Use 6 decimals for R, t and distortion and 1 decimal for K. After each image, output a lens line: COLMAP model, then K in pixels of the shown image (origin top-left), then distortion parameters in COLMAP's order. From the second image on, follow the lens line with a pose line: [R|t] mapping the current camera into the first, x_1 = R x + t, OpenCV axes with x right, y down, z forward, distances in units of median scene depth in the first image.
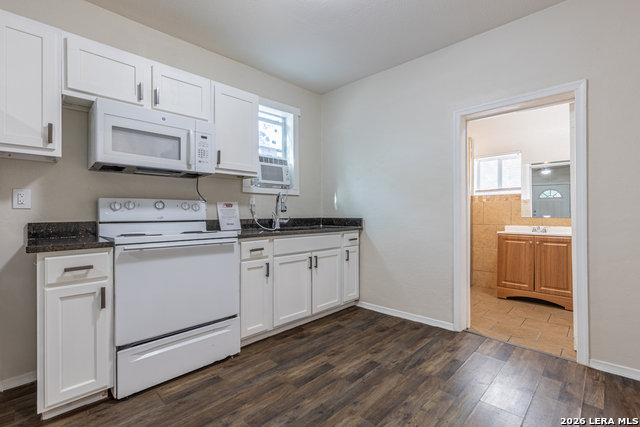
lens RADIAL K [[287.4, 0, 322.2], [0, 287.4, 212.5], [0, 0, 1]] dist [0.005018, -0.000230]
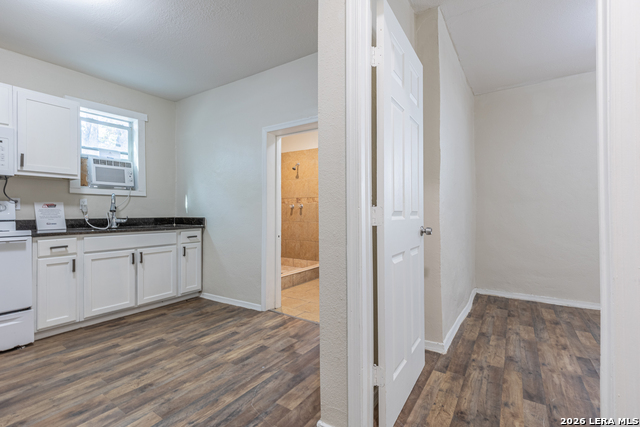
lens RADIAL K [[286.3, 0, 324.9], [0, 286.3, 213.6], [0, 0, 1]] dist [0.000480, 0.000160]
pose [[0.981280, -0.001185, 0.192583, 0.457834], [-0.000127, 0.999977, 0.006801, -0.003734], [-0.192587, -0.006698, 0.981257, -0.209044]]
